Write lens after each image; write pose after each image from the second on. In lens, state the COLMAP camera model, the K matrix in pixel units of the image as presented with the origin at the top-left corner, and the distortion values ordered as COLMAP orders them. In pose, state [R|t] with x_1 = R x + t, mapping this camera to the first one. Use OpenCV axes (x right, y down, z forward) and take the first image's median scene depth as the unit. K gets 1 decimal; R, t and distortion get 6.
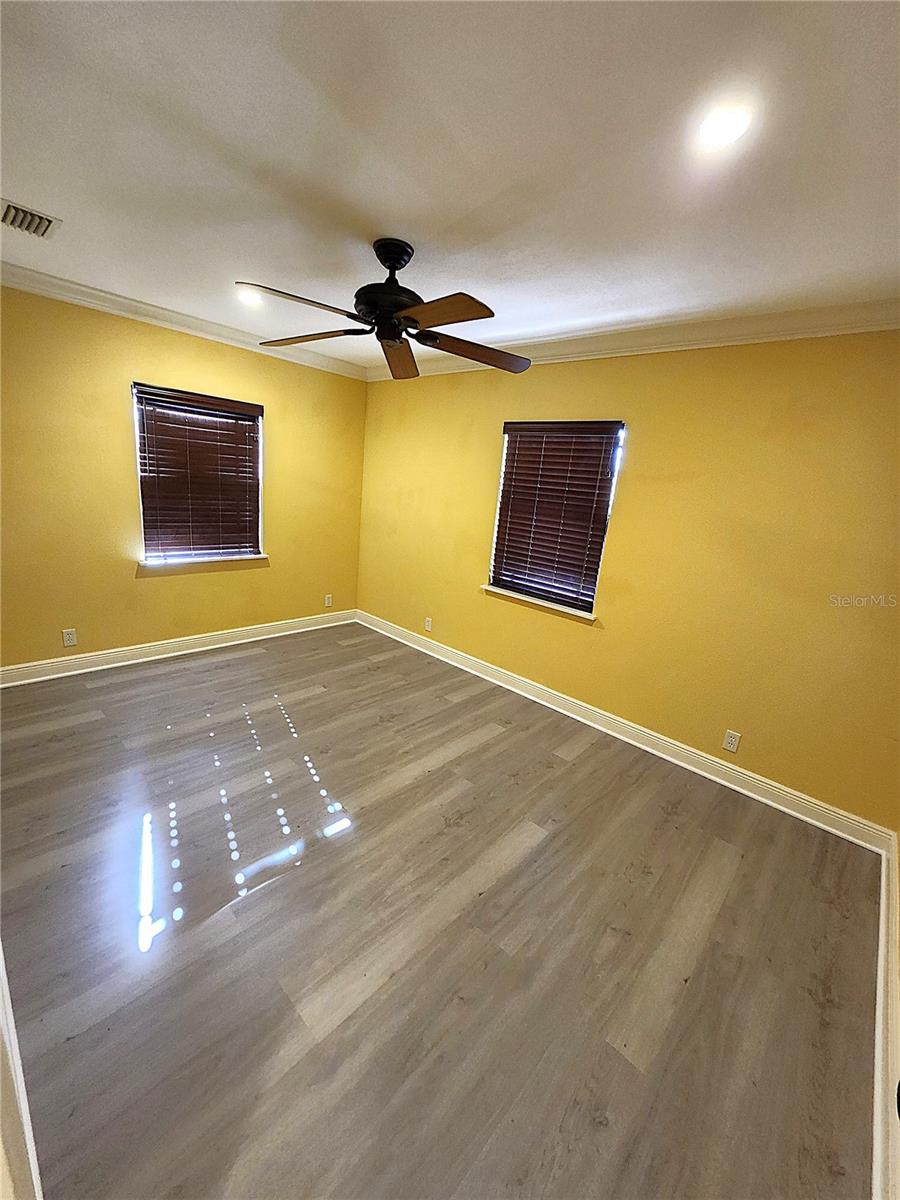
lens RADIAL K [[473.3, 0, 450.0], [0, 473.3, 600.0], [0, 0, 1]] dist [0.000744, 0.000040]
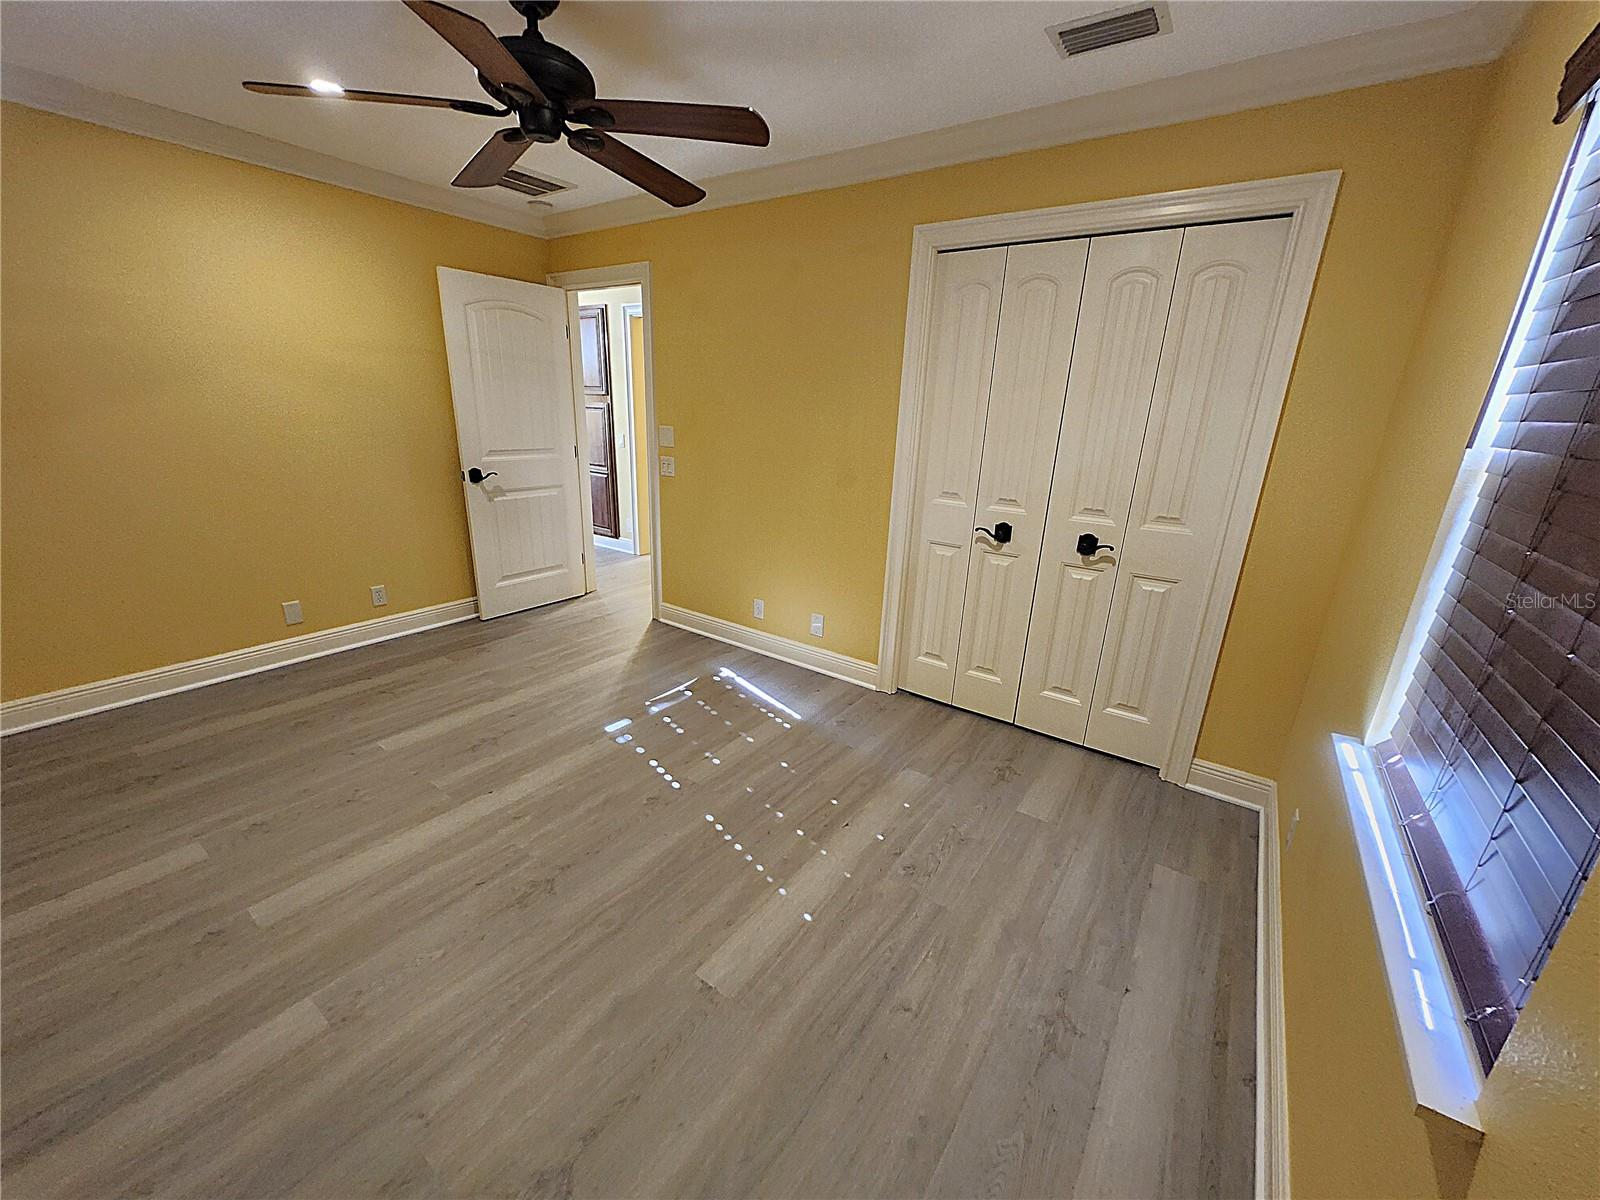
lens RADIAL K [[625.9, 0, 796.2], [0, 625.9, 602.8], [0, 0, 1]] dist [-0.000295, -0.000884]
pose [[-0.982708, -0.089538, -0.162077, -0.331277], [-0.161359, 0.843452, 0.512399, -0.429434], [0.090825, 0.529691, -0.843314, 1.799752]]
